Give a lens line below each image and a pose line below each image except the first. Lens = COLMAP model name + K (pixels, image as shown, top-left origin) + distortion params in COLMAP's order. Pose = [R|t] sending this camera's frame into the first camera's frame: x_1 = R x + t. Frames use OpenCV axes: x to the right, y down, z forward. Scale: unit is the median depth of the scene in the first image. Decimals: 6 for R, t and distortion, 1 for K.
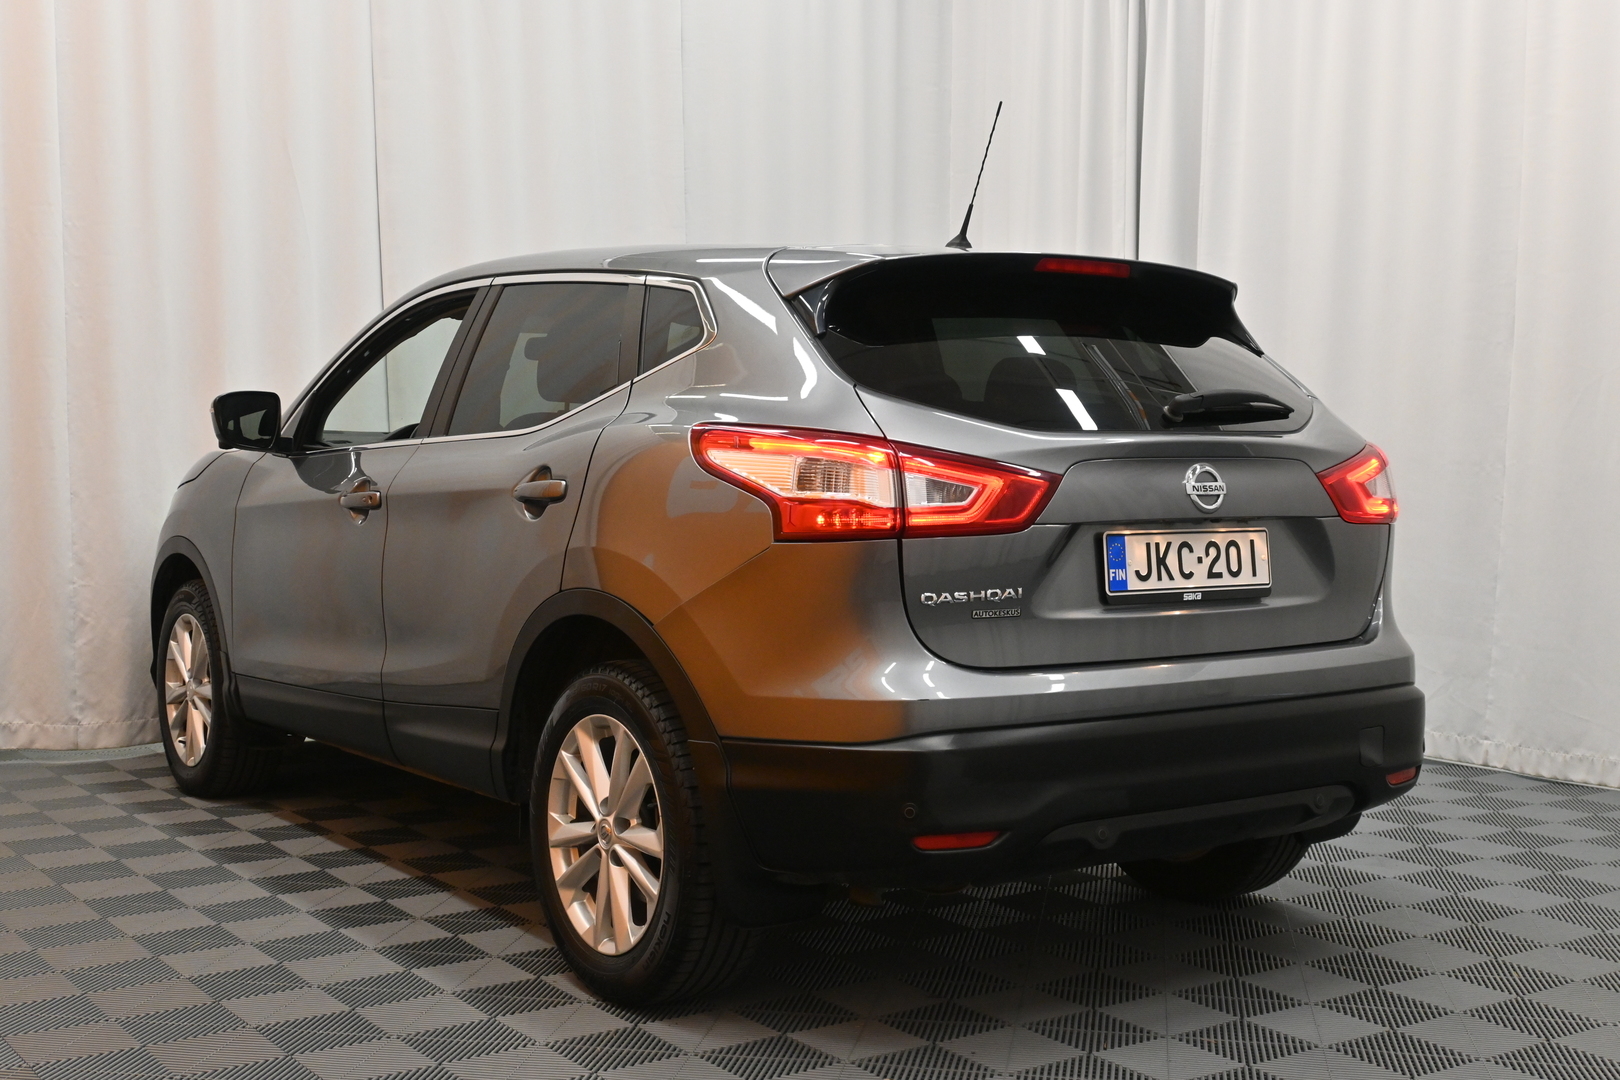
lens RADIAL K [[1966.1, 0, 808.8], [0, 1966.1, 535.8], [0, 0, 1]] dist [-0.008447, 0.000000]
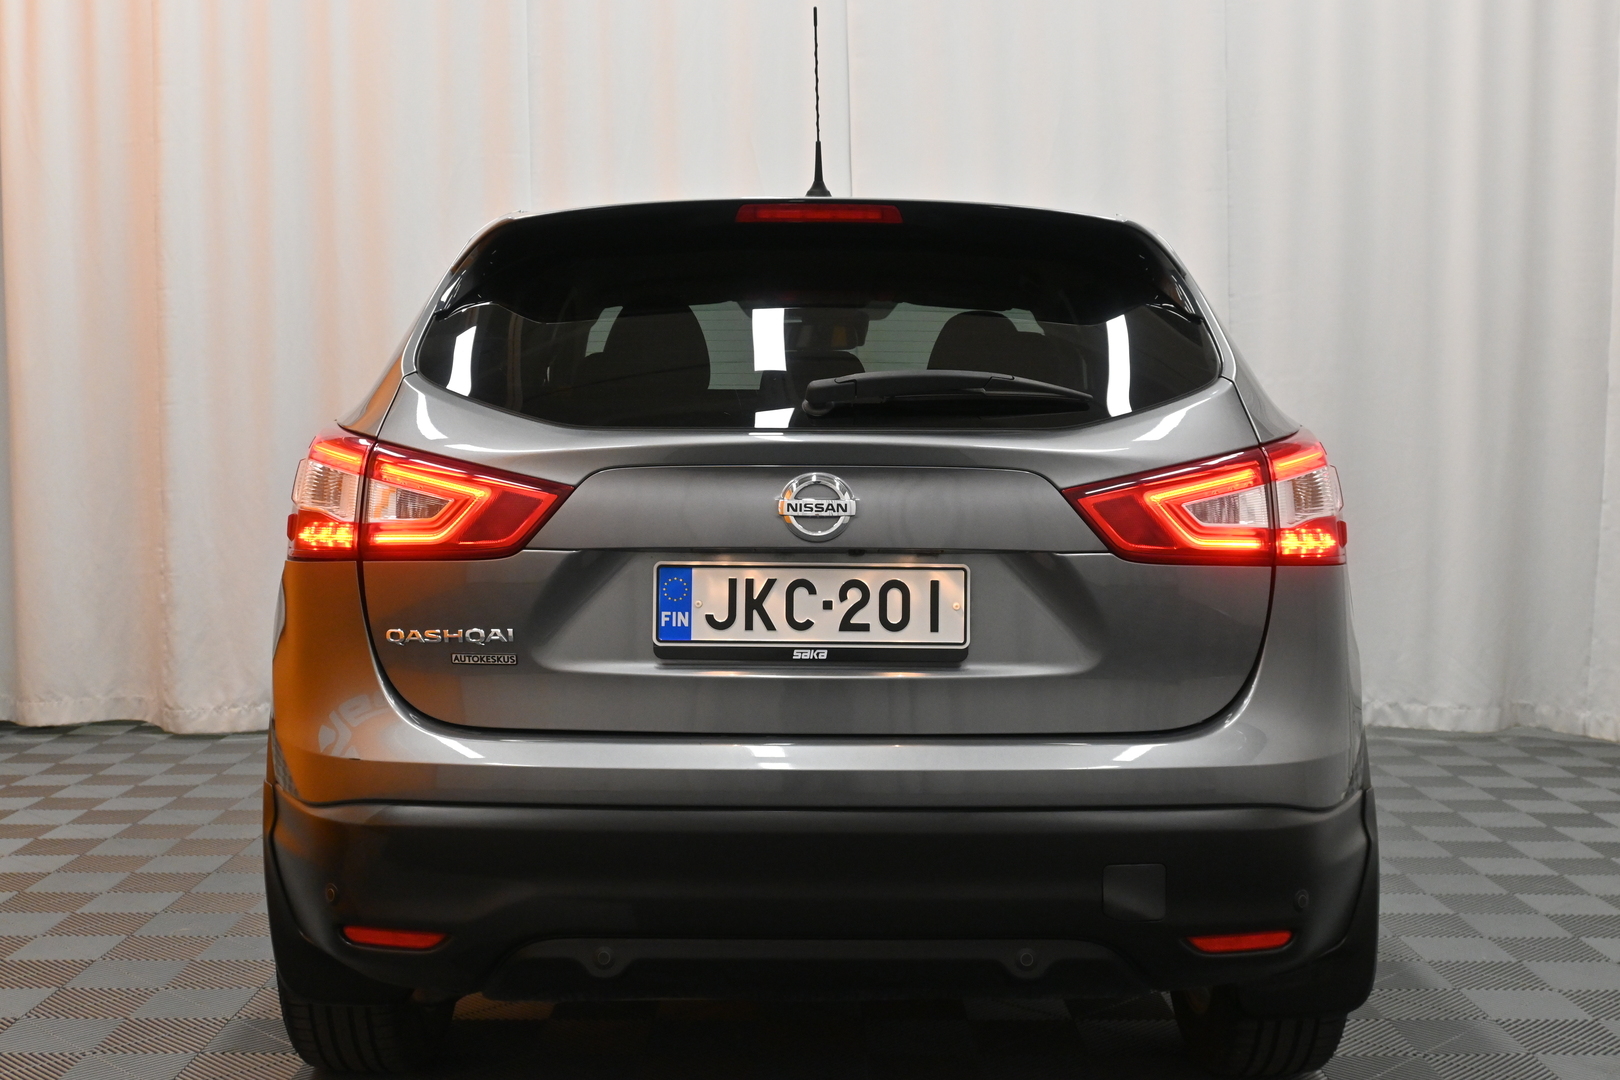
lens RADIAL K [[1966.1, 0, 805.6], [0, 1966.1, 535.8], [0, 0, 1]] dist [-0.008447, 0.000000]
pose [[0.823681, 0.027463, -0.566389, 0.610996], [-0.029981, 0.999539, 0.004864, -0.016951], [0.566261, 0.012974, 0.824124, 0.394728]]
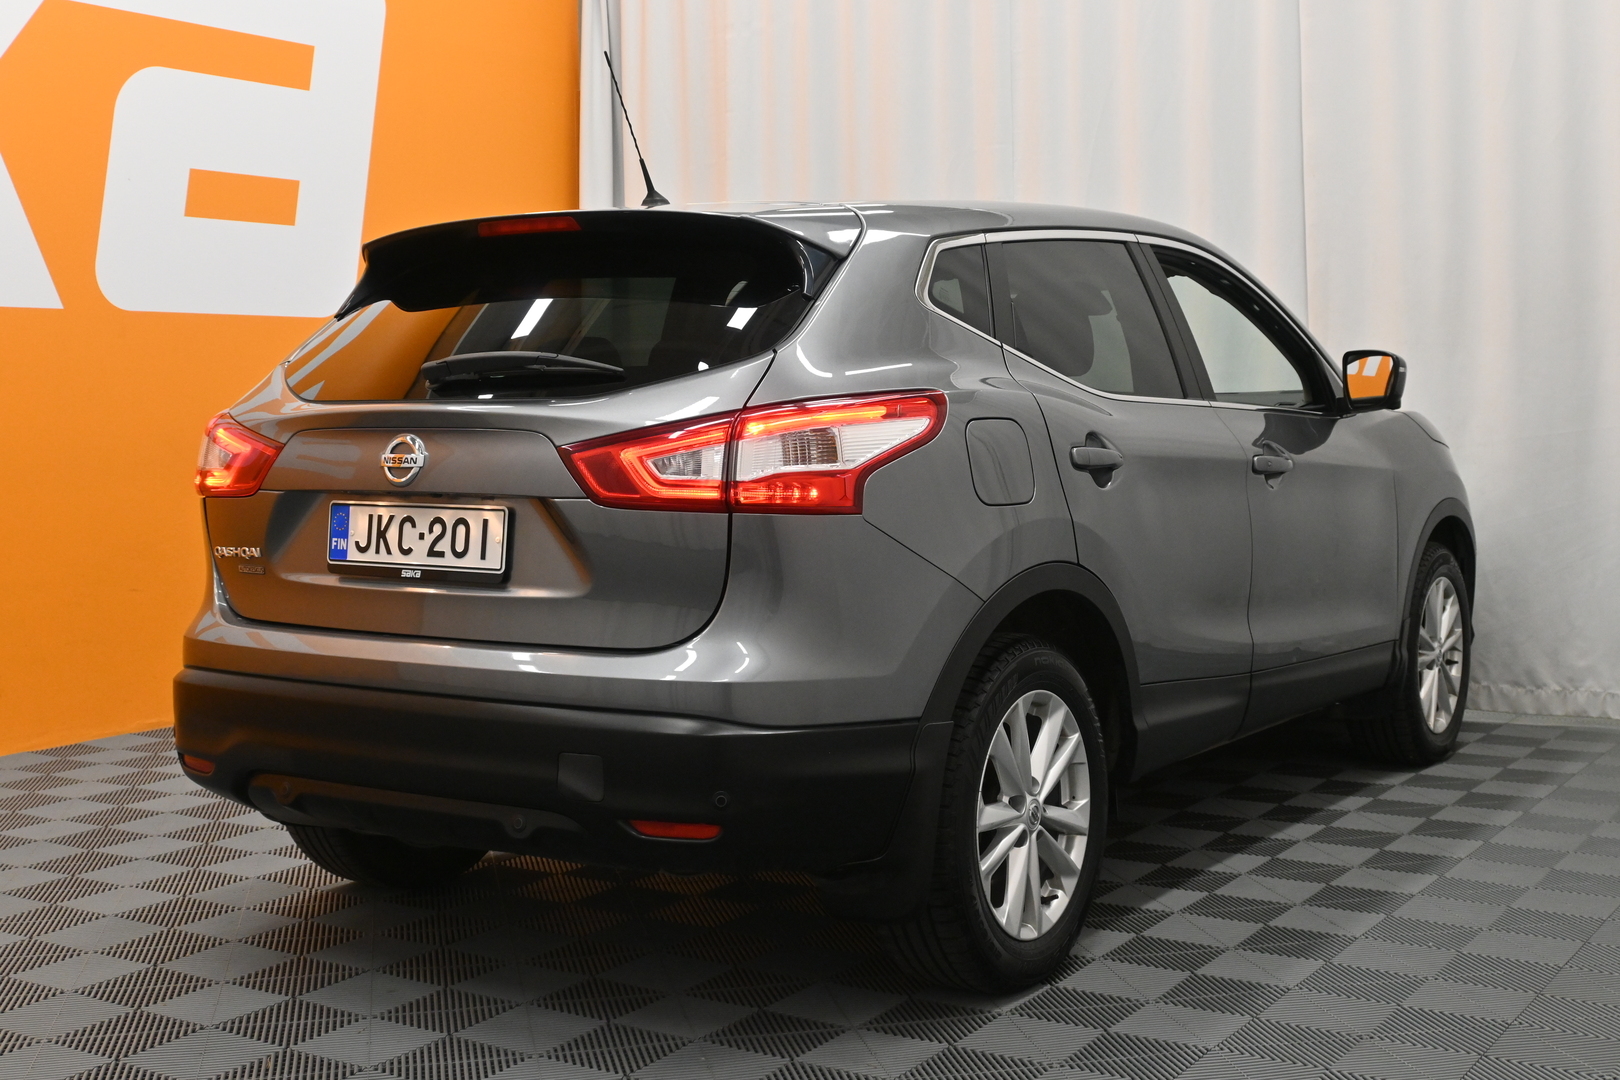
lens RADIAL K [[1966.1, 0, 810.2], [0, 1966.1, 541.7], [0, 0, 1]] dist [-0.008447, 0.000000]
pose [[0.373162, 0.054536, -0.926162, 1.154207], [-0.038339, 0.998325, 0.043338, -0.033515], [0.926974, 0.019336, 0.374628, 0.825443]]
